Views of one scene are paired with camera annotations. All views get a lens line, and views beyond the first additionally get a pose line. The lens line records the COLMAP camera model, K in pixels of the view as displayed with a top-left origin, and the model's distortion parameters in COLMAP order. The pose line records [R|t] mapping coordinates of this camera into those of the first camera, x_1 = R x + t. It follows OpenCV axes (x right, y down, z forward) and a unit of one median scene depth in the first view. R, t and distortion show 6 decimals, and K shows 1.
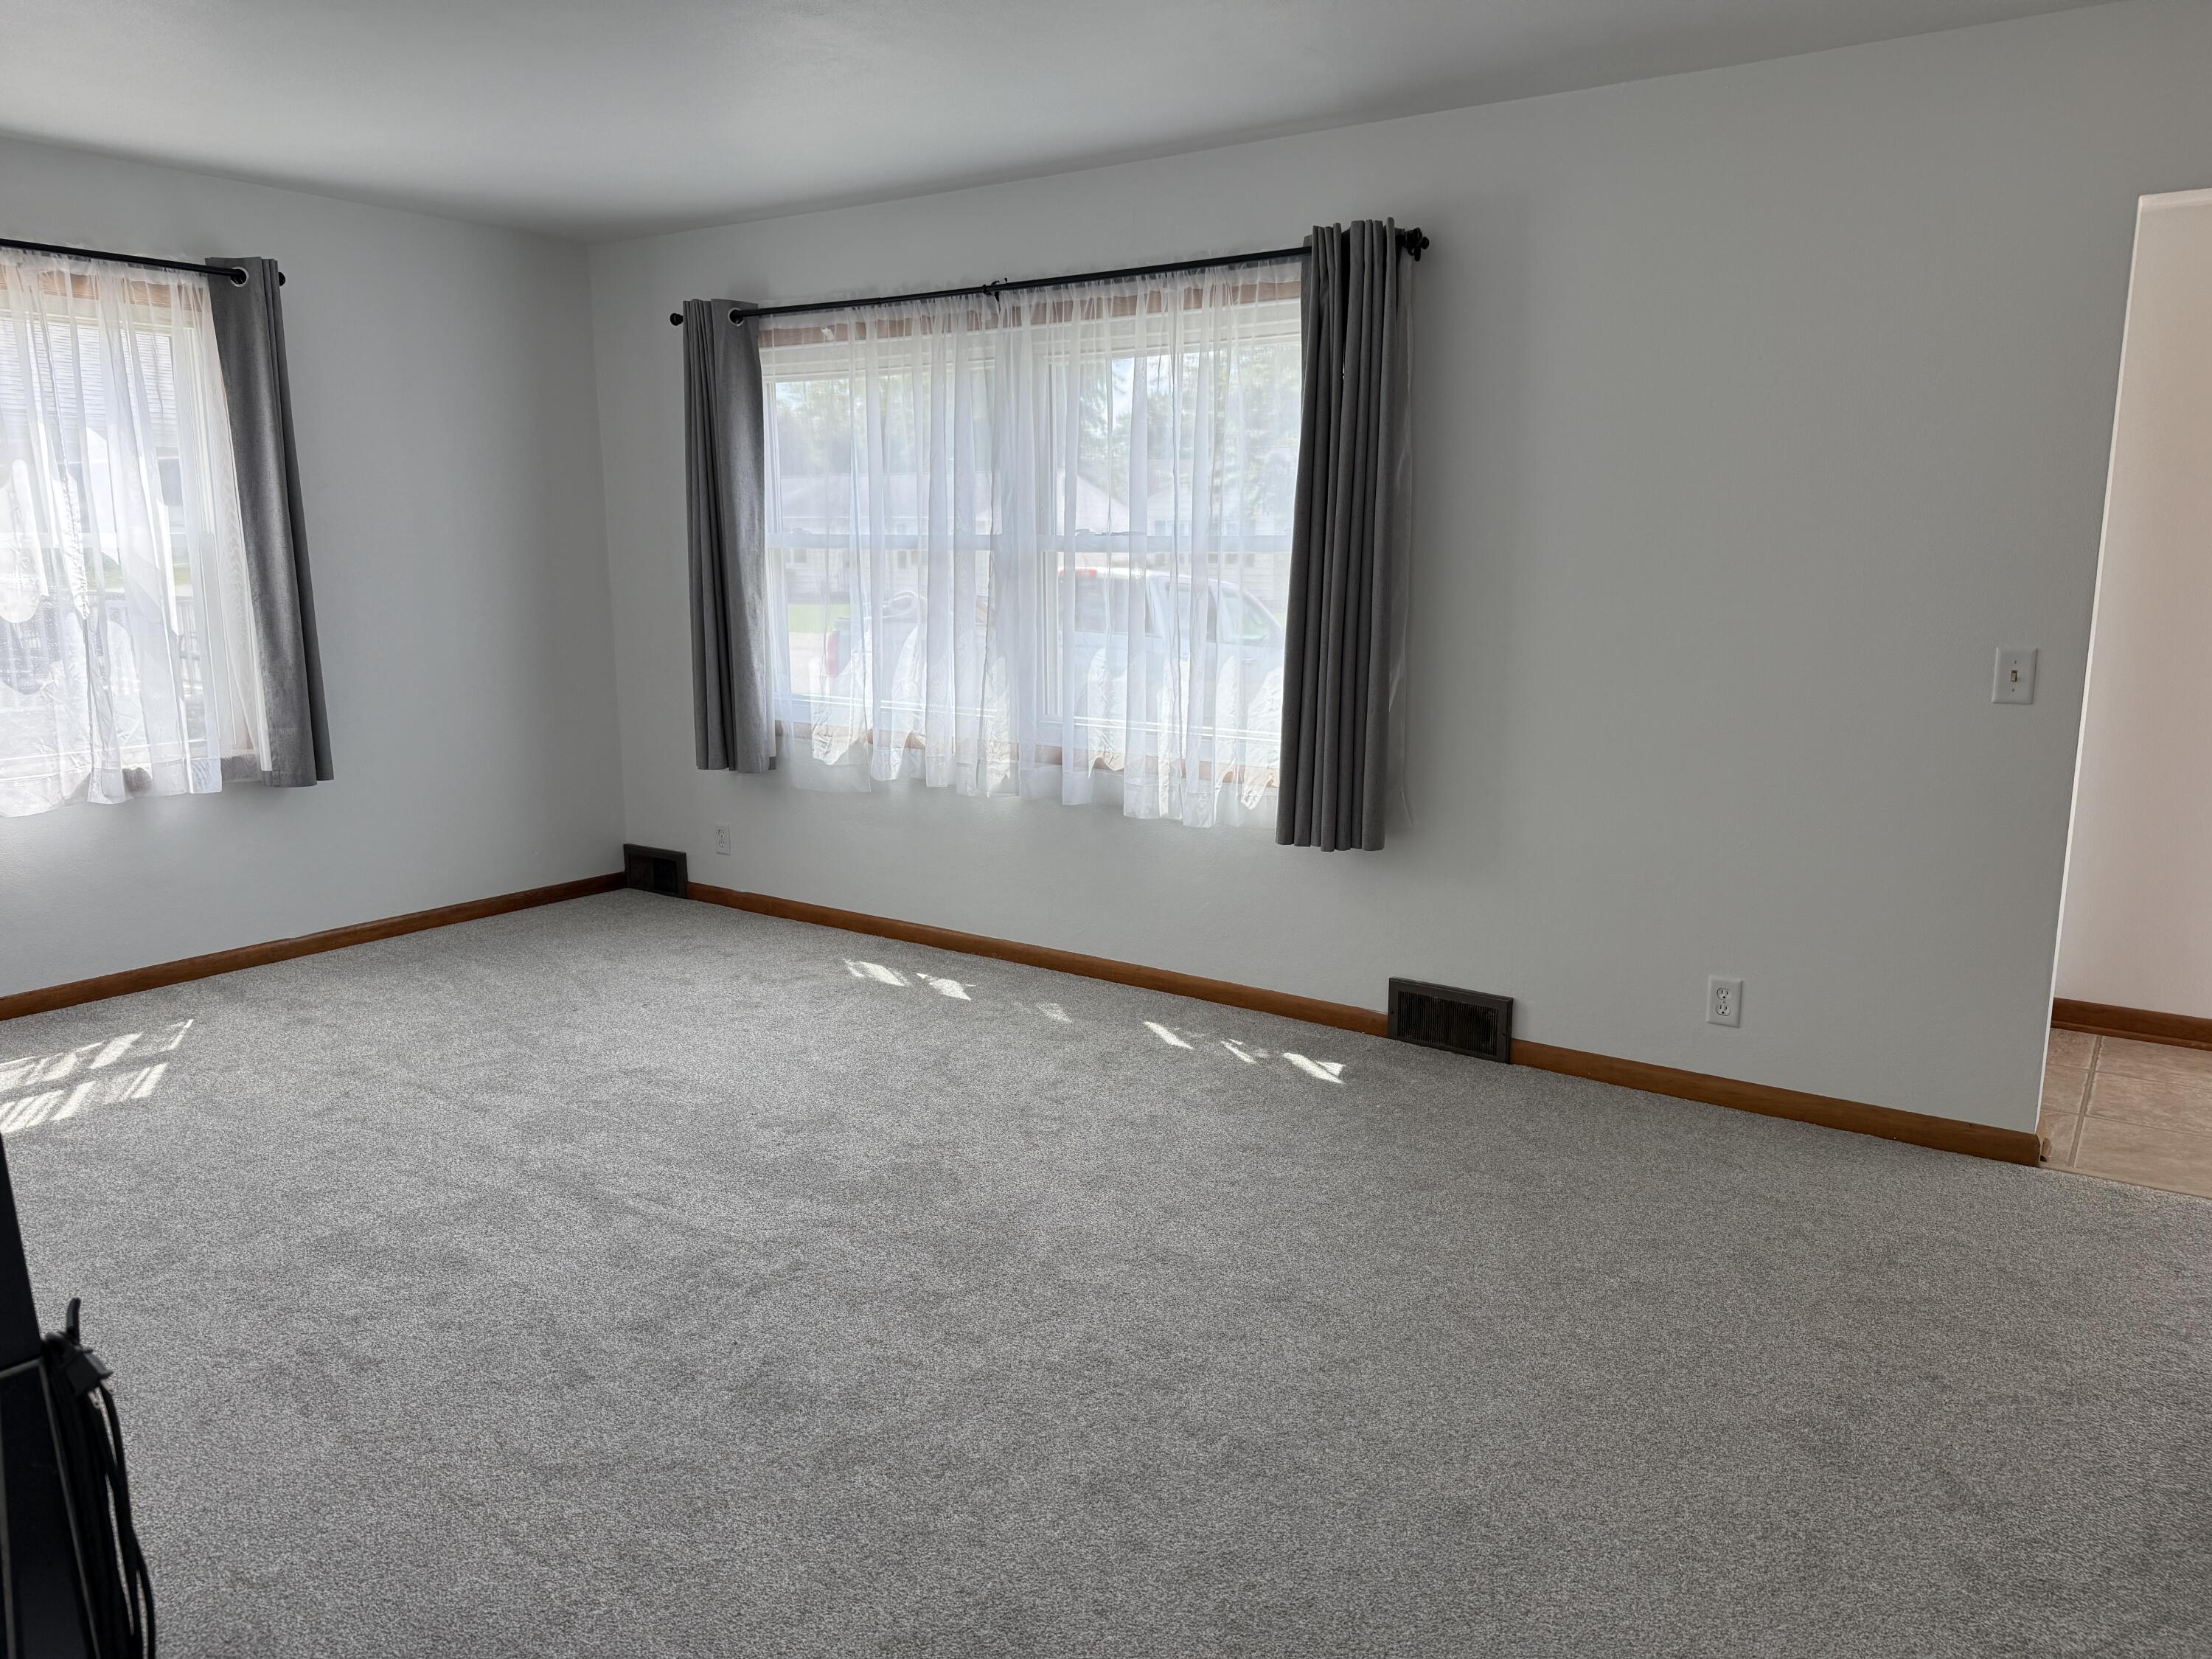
lens RADIAL K [[1552.7, 0, 1112.3], [0, 1552.7, 828.6], [0, 0, 1]] dist [0.104517, -0.154426]
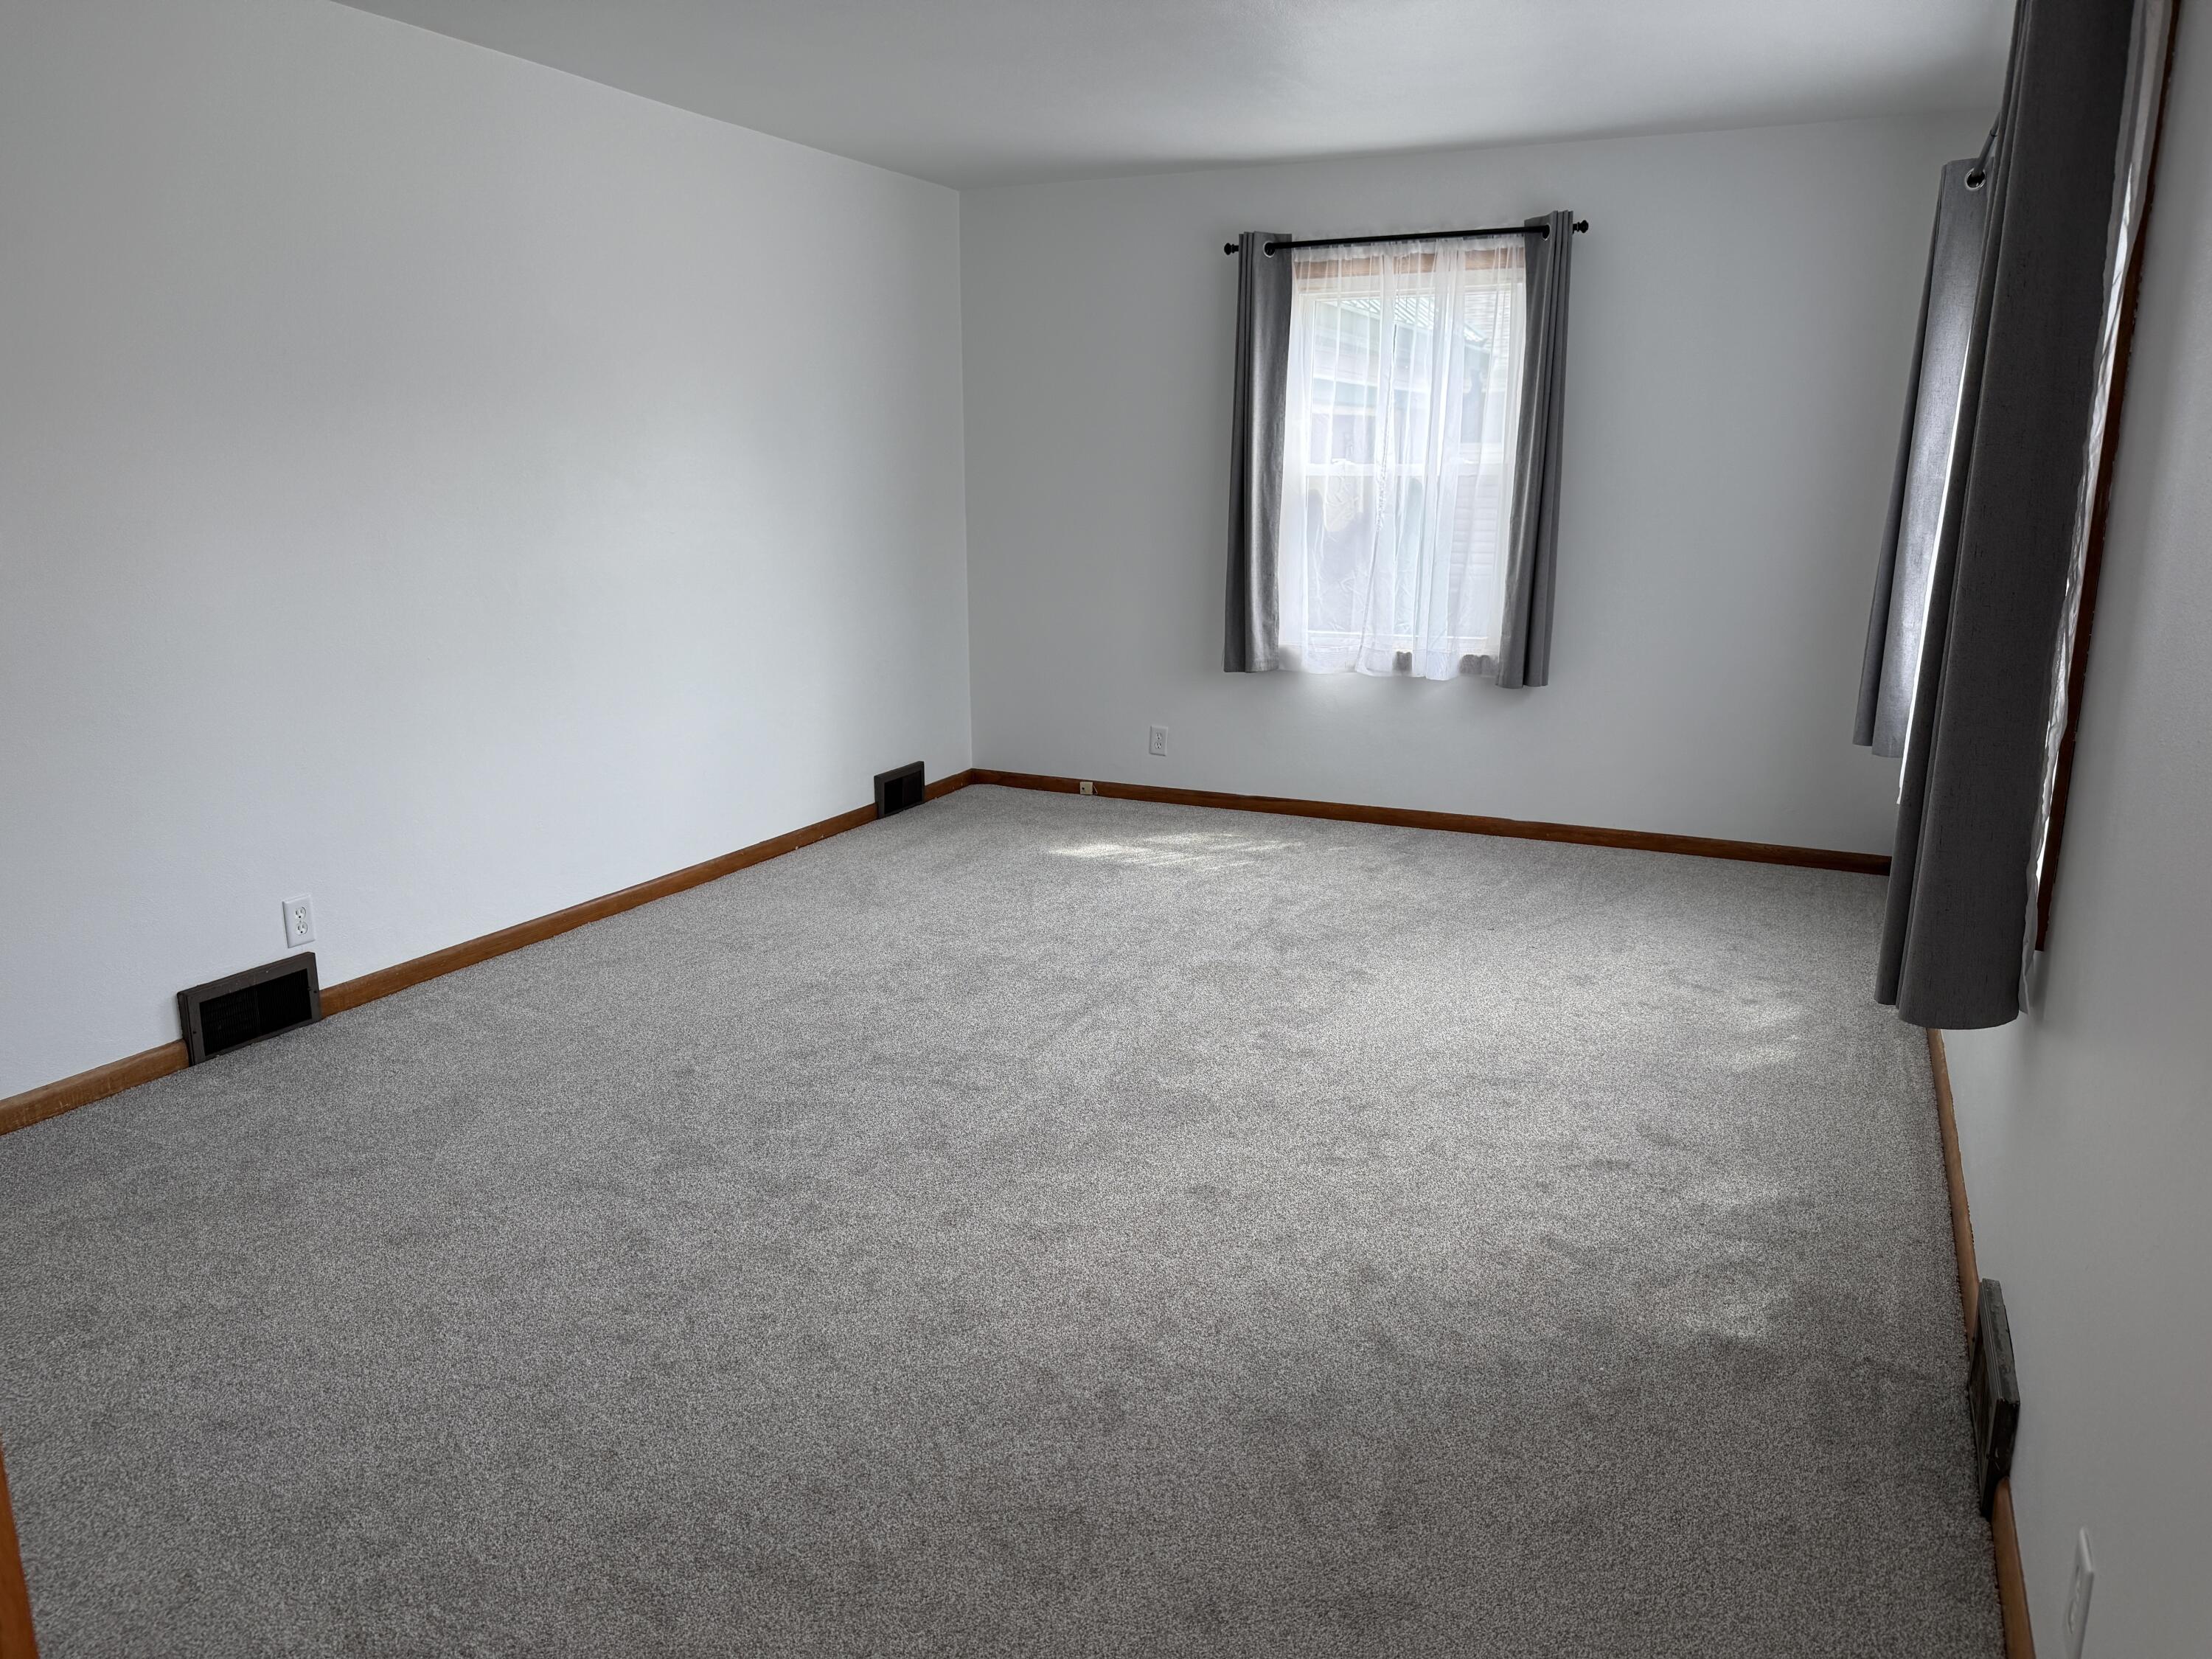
lens RADIAL K [[1552.7, 0, 1112.3], [0, 1552.7, 828.6], [0, 0, 1]] dist [0.104517, -0.154426]
pose [[0.164320, 0.223237, -0.960814, 0.664940], [-0.180552, 0.964405, 0.193193, -0.114938], [0.969742, 0.141732, 0.198777, 0.614932]]
